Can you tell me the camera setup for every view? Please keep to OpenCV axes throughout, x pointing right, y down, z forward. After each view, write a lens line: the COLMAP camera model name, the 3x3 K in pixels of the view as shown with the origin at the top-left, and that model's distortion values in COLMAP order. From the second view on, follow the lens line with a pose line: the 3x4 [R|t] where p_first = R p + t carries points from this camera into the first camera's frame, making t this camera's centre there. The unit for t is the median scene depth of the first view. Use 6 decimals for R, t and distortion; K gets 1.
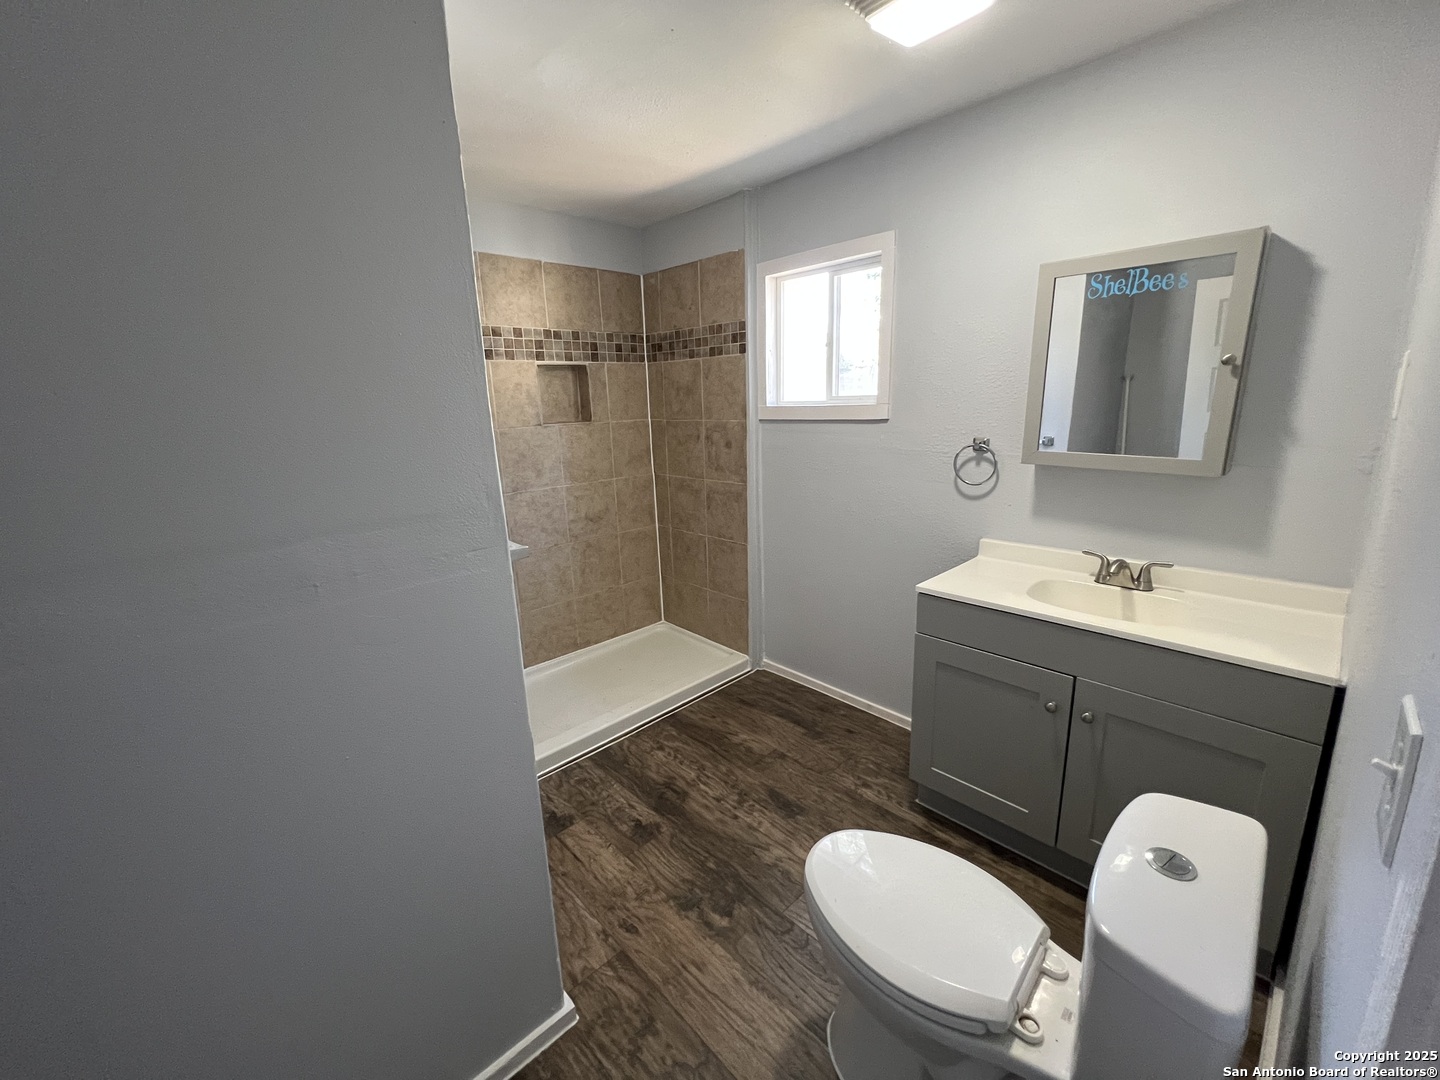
lens RADIAL K [[584.5, 0, 714.6], [0, 584.5, 535.6], [0, 0, 1]] dist [0.000955, 0.000208]
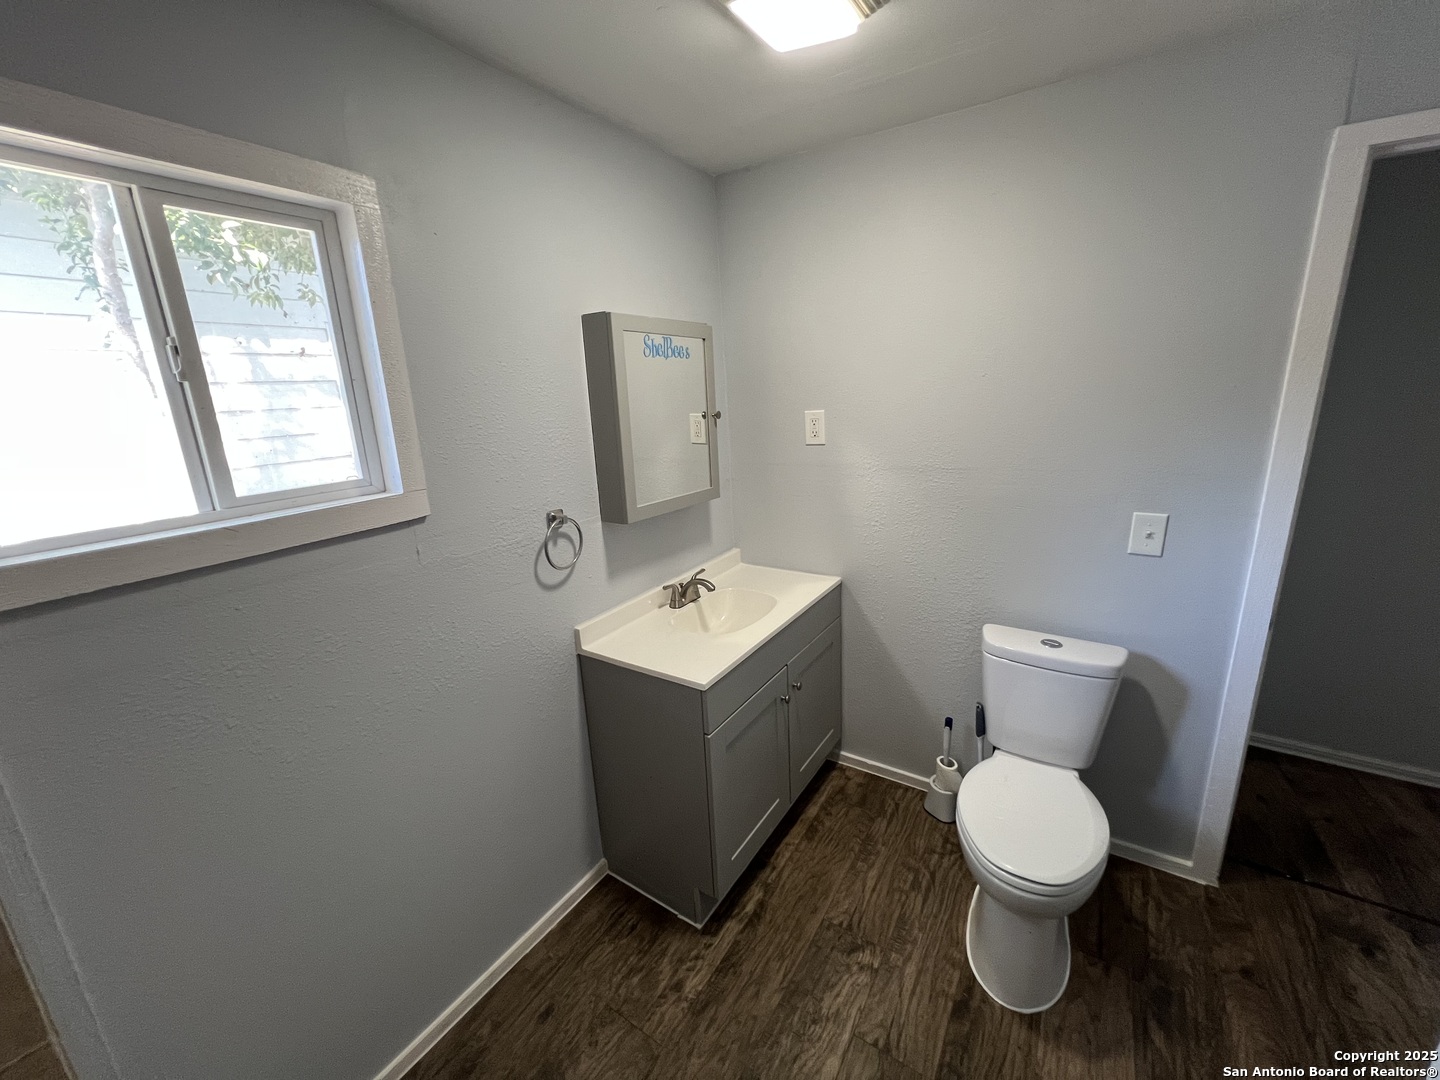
lens RADIAL K [[584.5, 0, 714.6], [0, 584.5, 535.6], [0, 0, 1]] dist [0.000955, 0.000208]
pose [[-0.234332, -0.194465, 0.952508, -0.340553], [0.283108, 0.923672, 0.258226, -0.269618], [-0.930021, 0.330173, -0.161391, 0.906715]]
